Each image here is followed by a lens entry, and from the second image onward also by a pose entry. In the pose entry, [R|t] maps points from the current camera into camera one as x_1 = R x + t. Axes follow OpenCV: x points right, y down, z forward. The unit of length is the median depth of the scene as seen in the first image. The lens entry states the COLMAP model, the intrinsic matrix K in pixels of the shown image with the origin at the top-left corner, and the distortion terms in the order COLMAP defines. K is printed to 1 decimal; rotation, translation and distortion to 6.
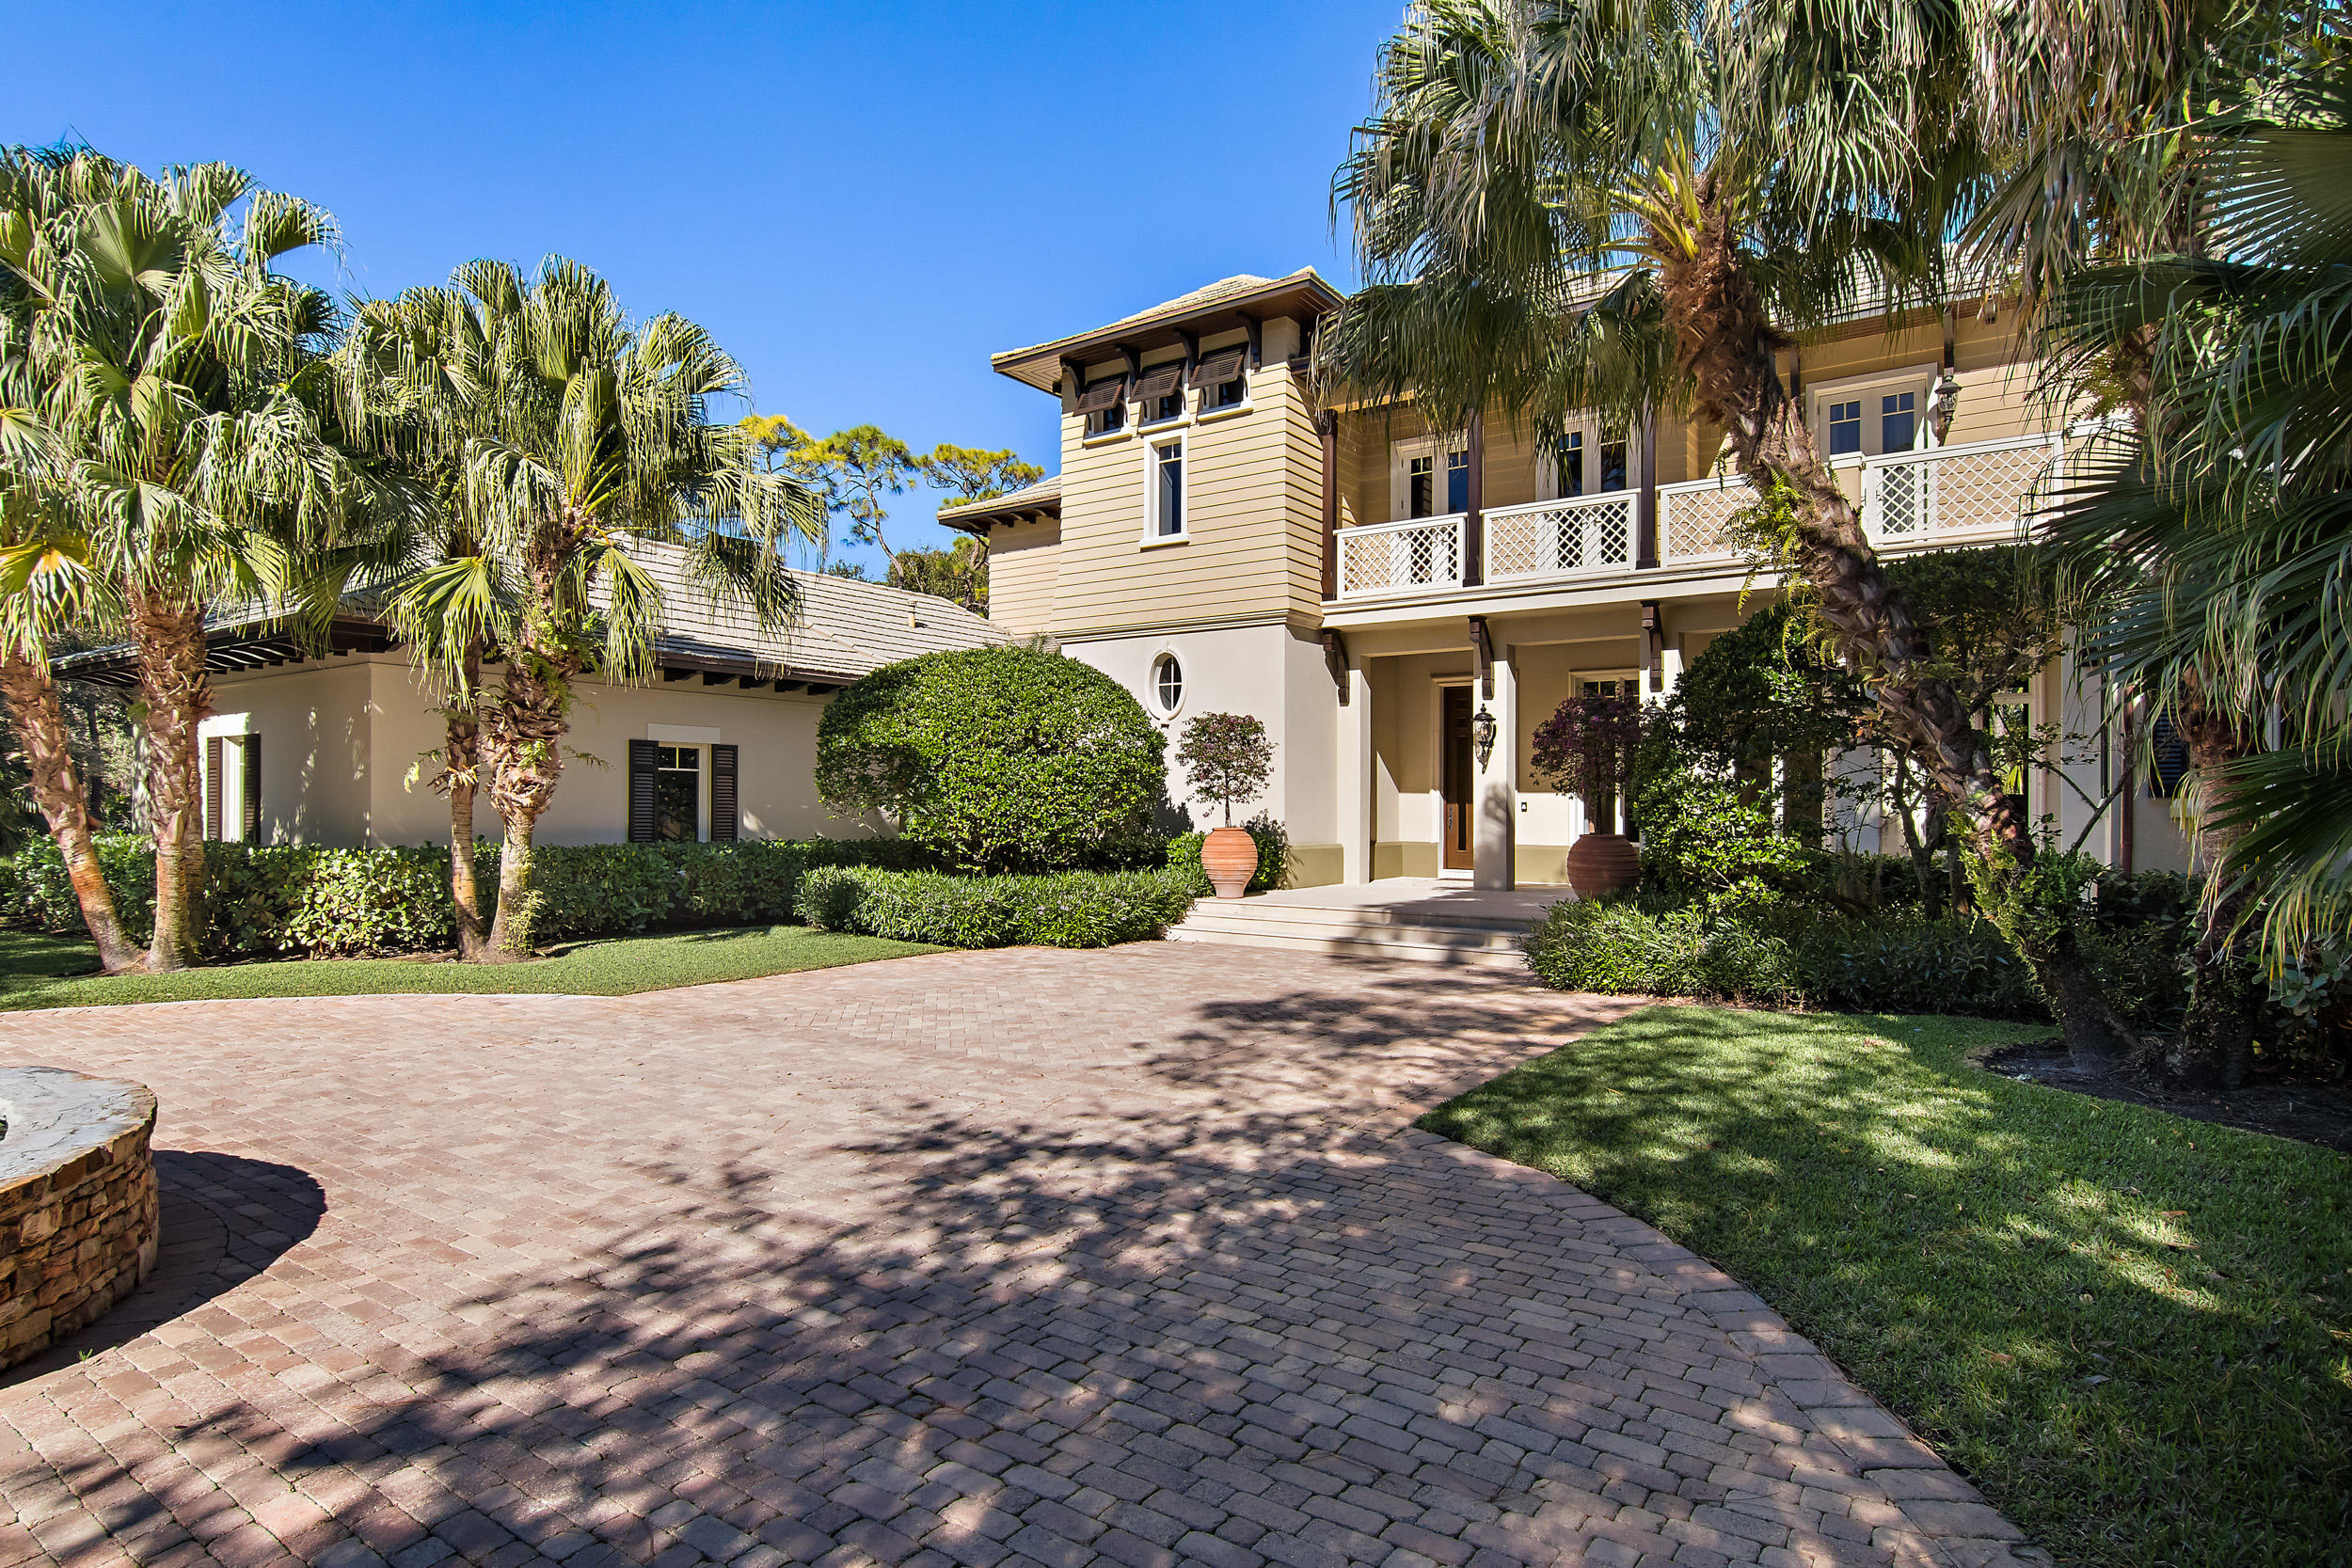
lens RADIAL K [[1327.4, 0, 1124.0], [0, 1327.4, 766.9], [0, 0, 1]] dist [0.007740, -0.001876]
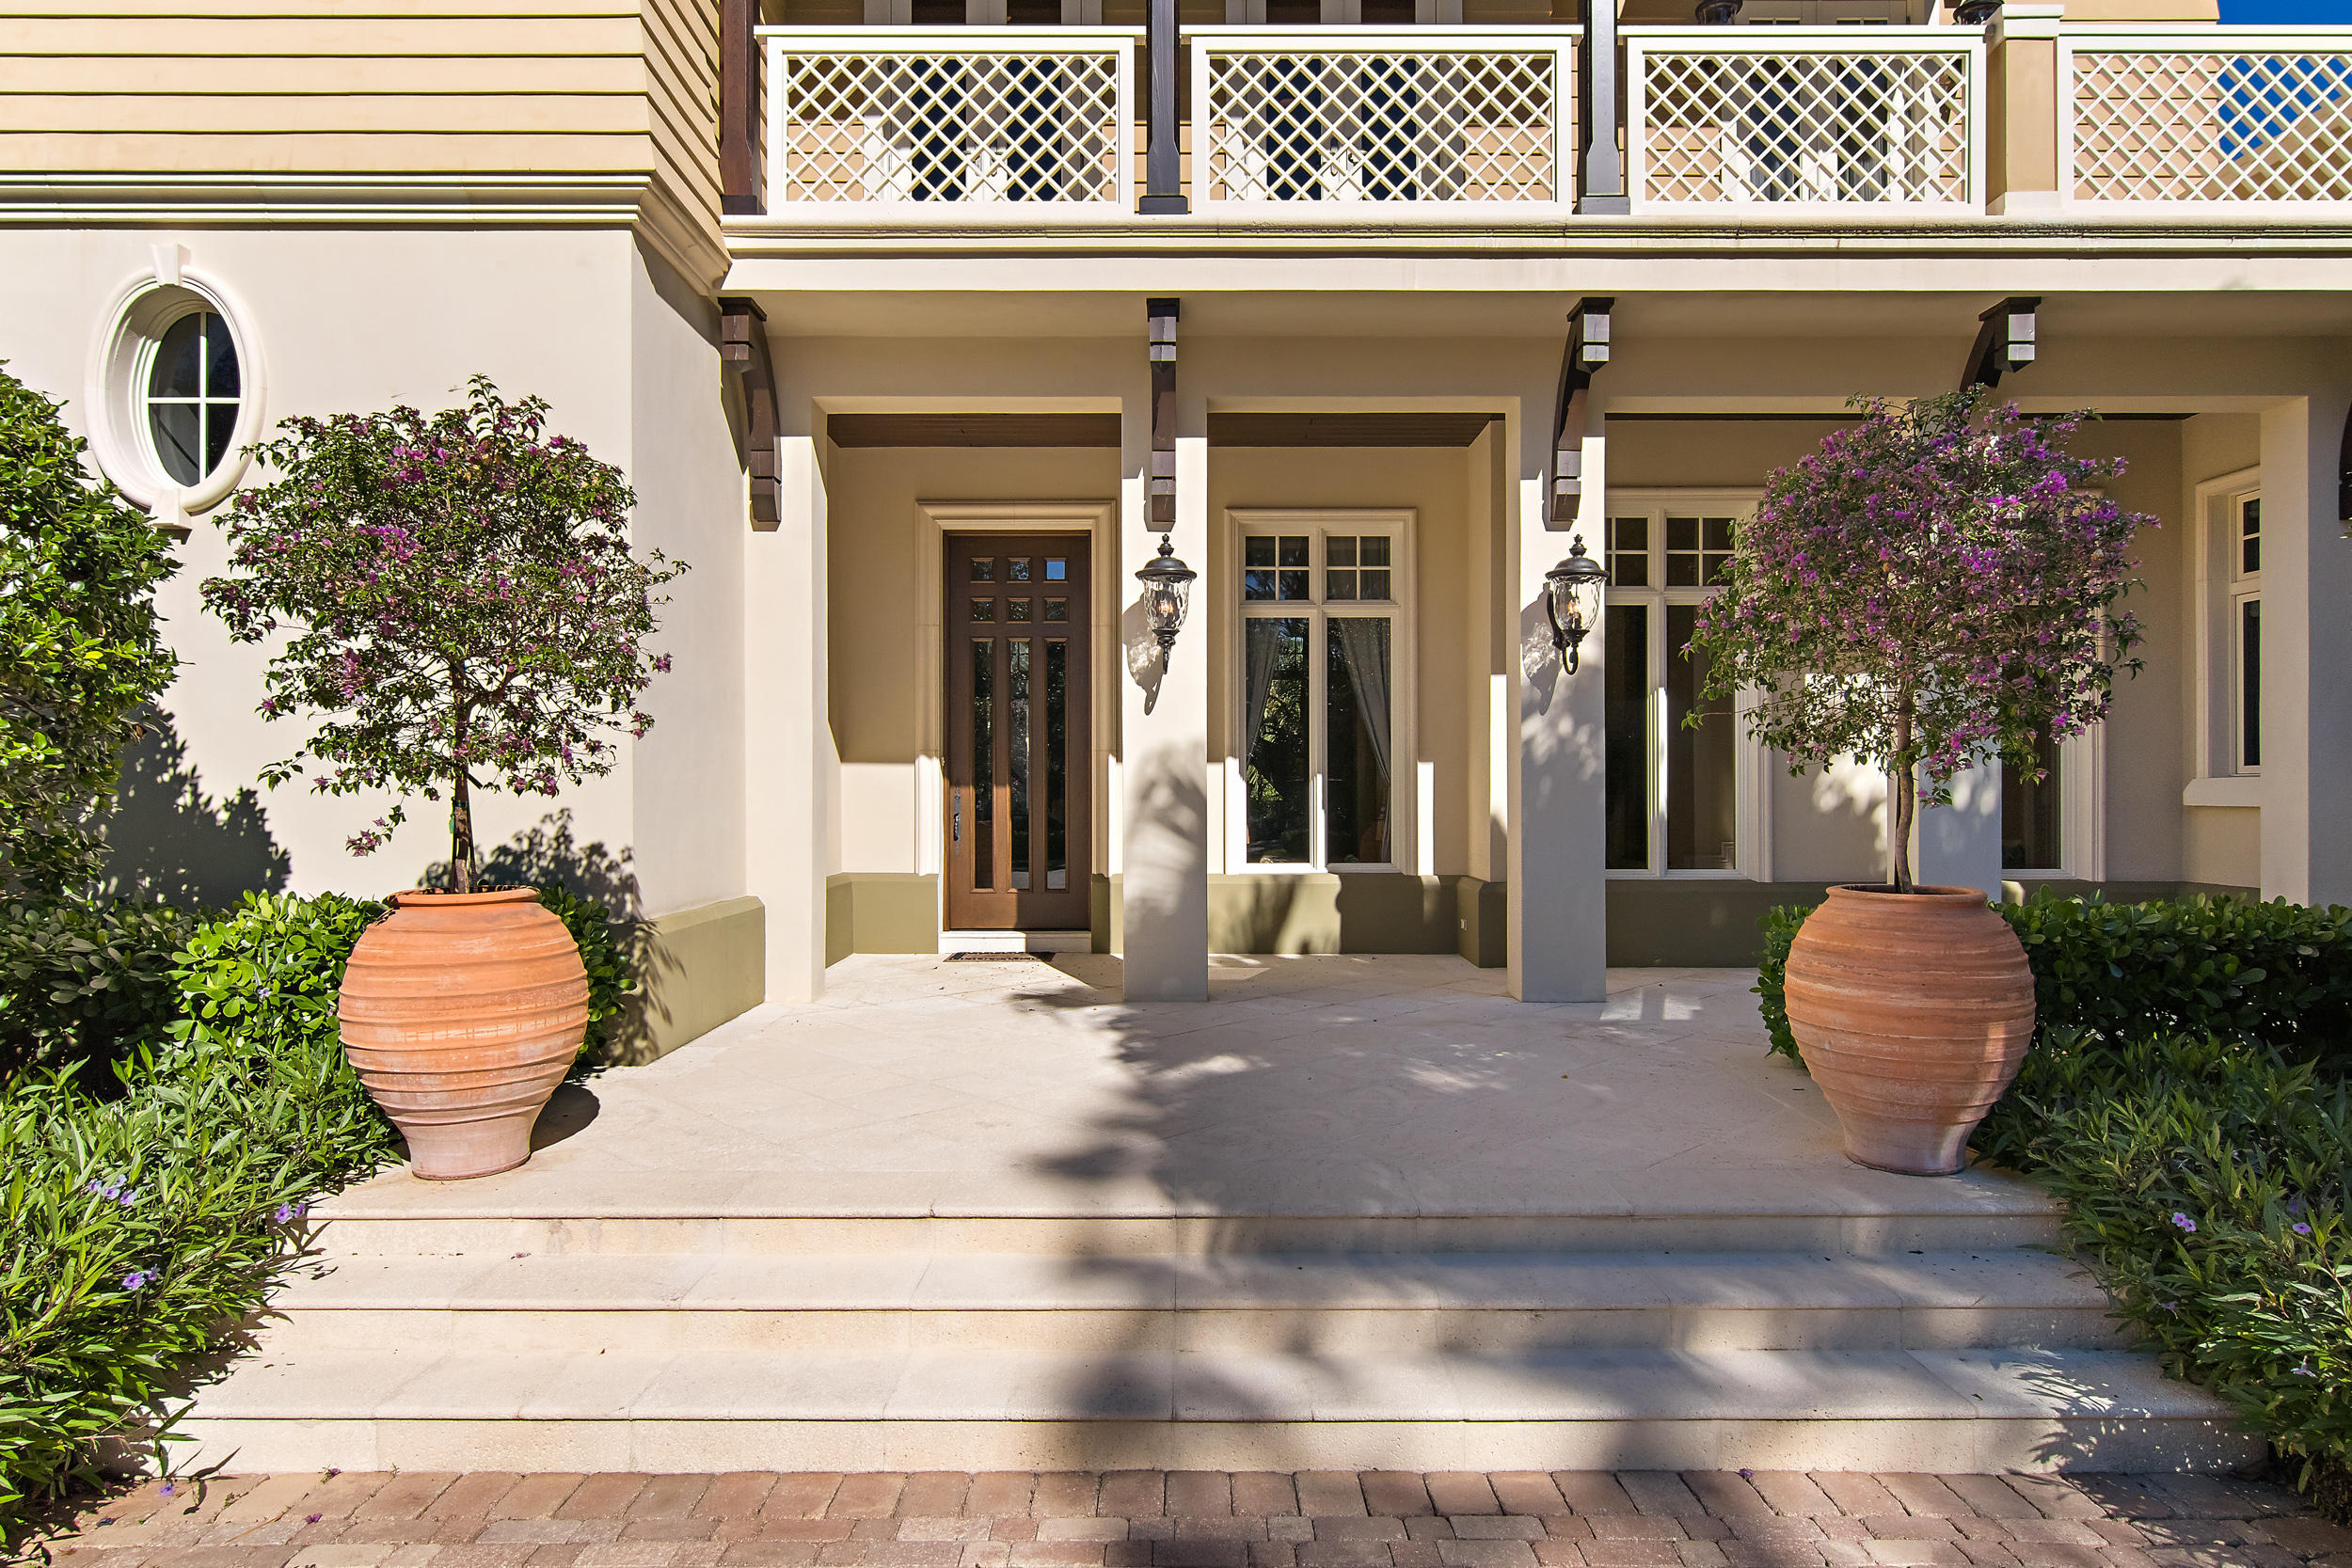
lens RADIAL K [[1367.6, 0, 1187.4], [0, 1367.6, 786.7], [0, 0, 1]] dist [0.003405, -0.000698]
pose [[0.798657, -0.005206, 0.601764, 0.031539], [-0.013795, 0.999541, 0.026955, 0.017289], [-0.601629, -0.029829, 0.798219, 0.706009]]
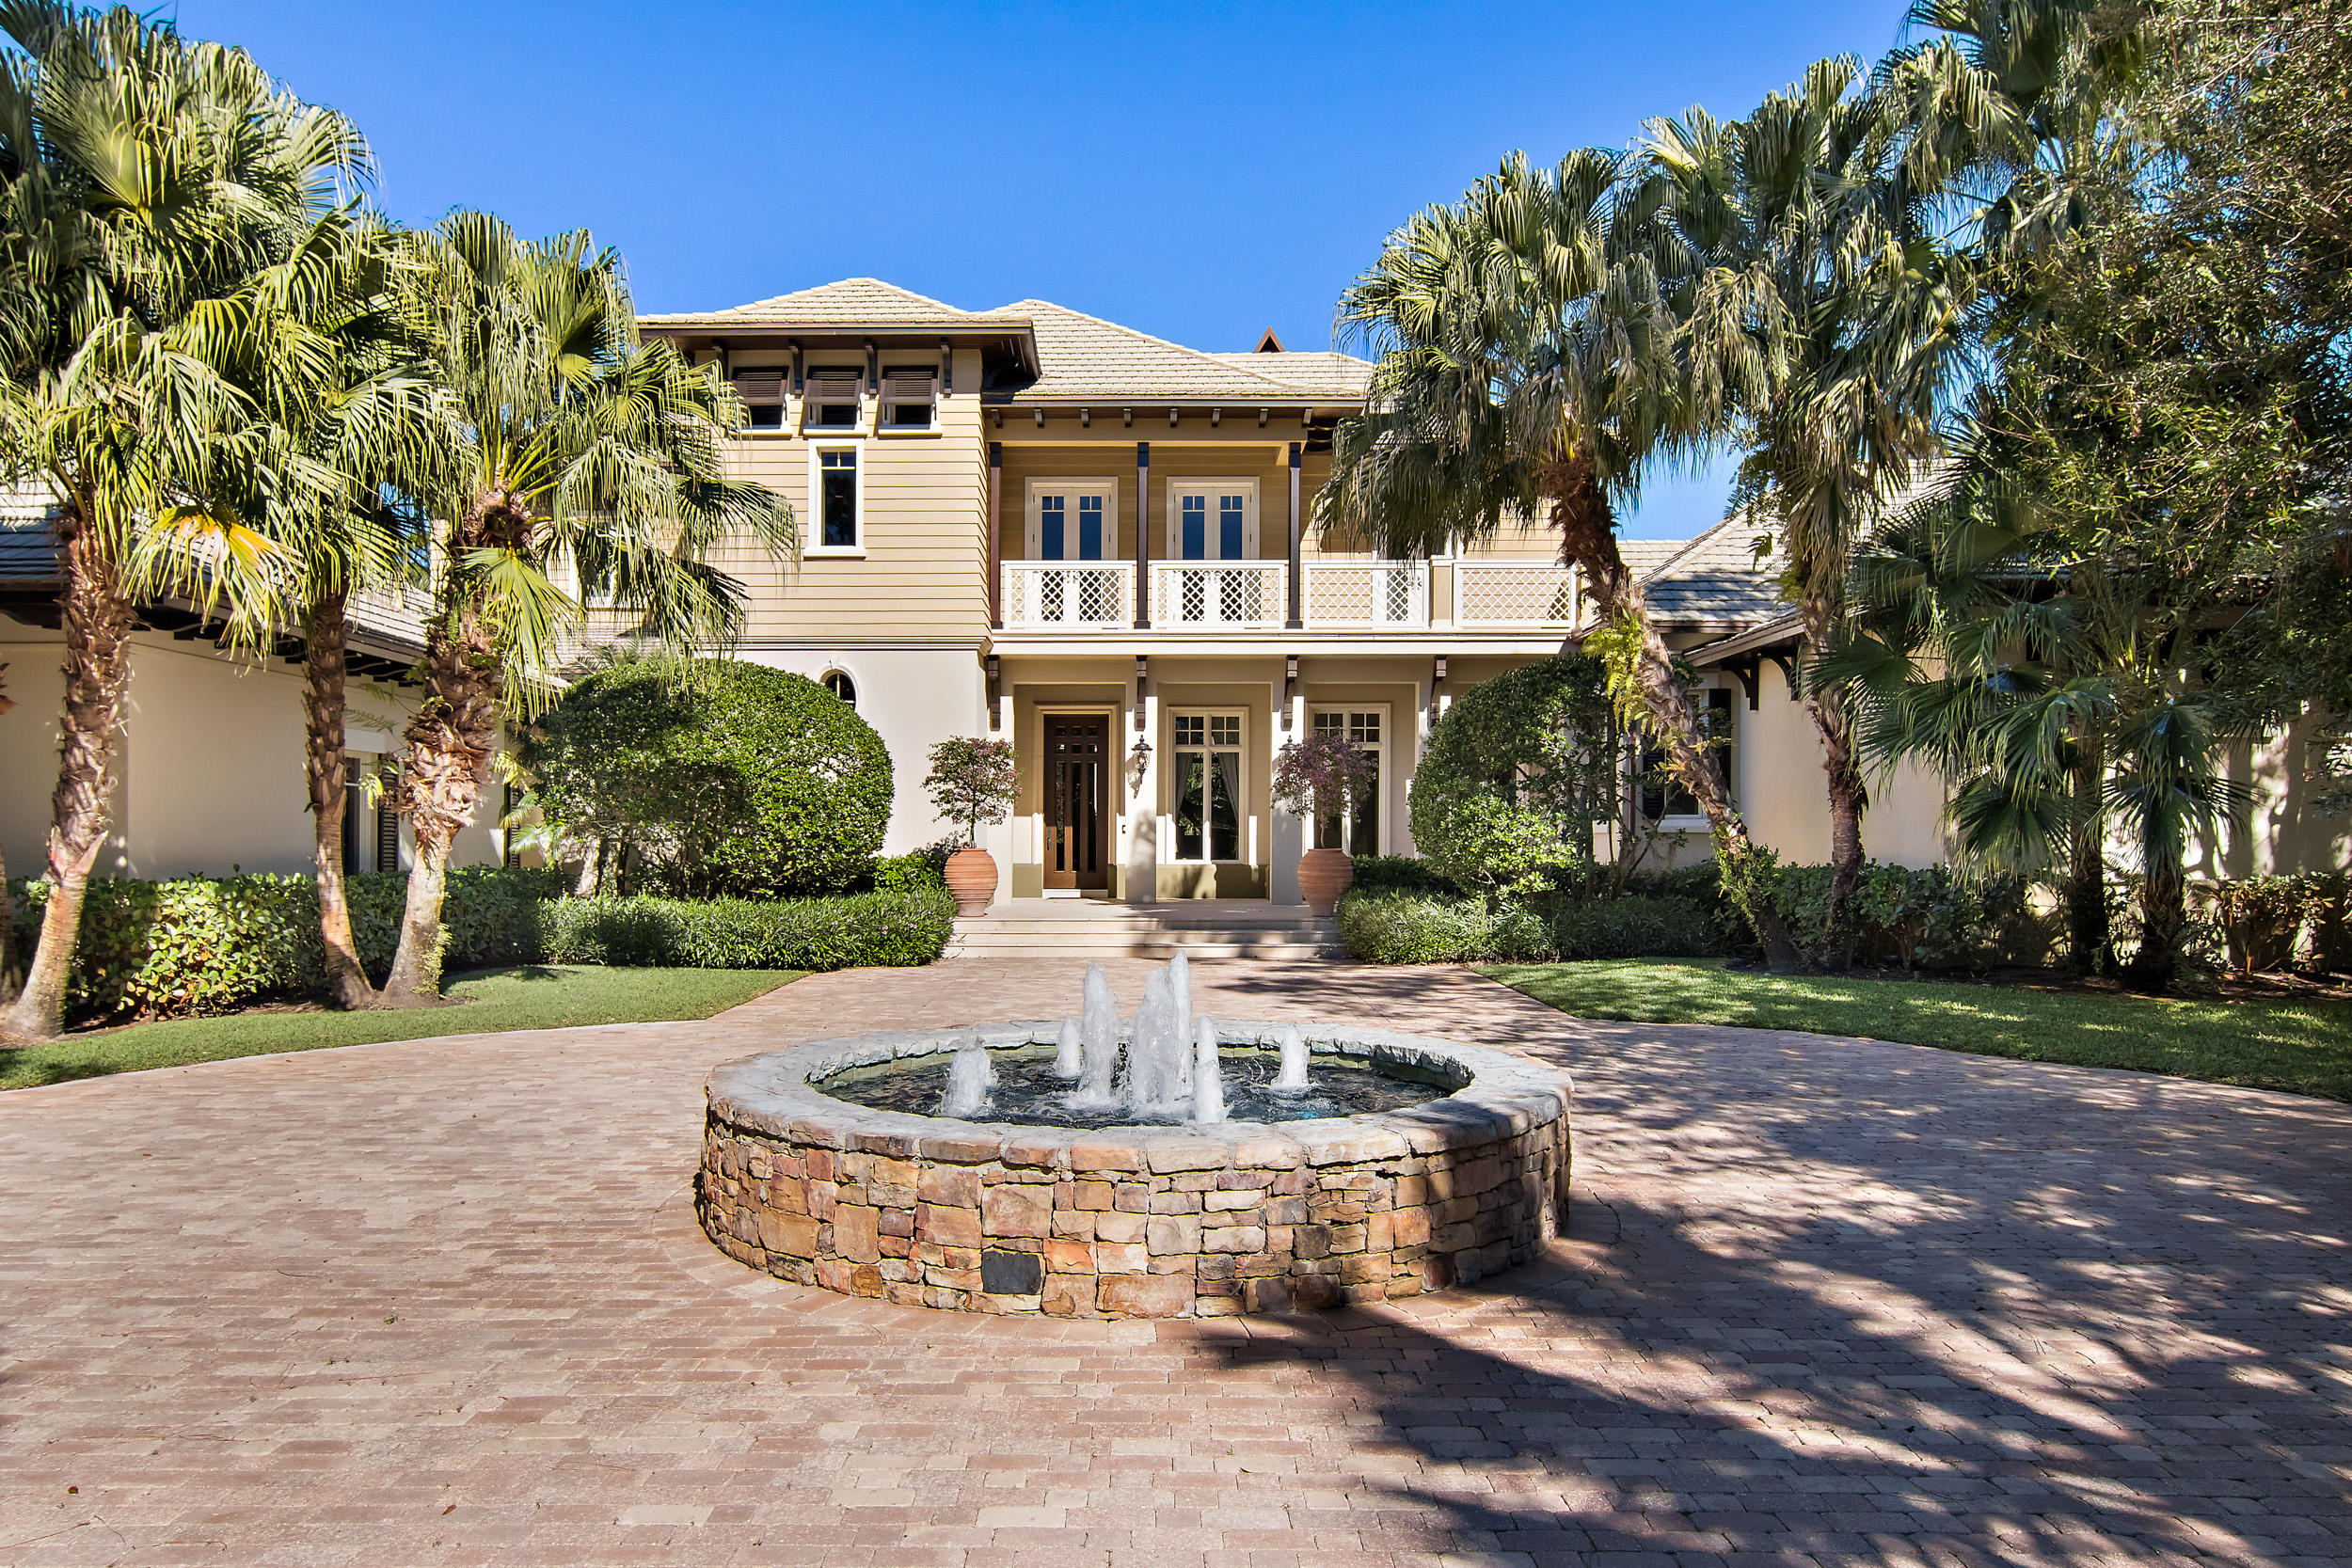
lens RADIAL K [[1678.7, 0, 1174.3], [0, 1678.7, 791.1], [0, 0, 1]] dist [0.001621, 0.004061]
pose [[0.791339, 0.011739, 0.611265, -0.593283], [-0.013604, 0.999906, -0.001590, 0.000998], [-0.611227, -0.007057, 0.791424, -0.128941]]
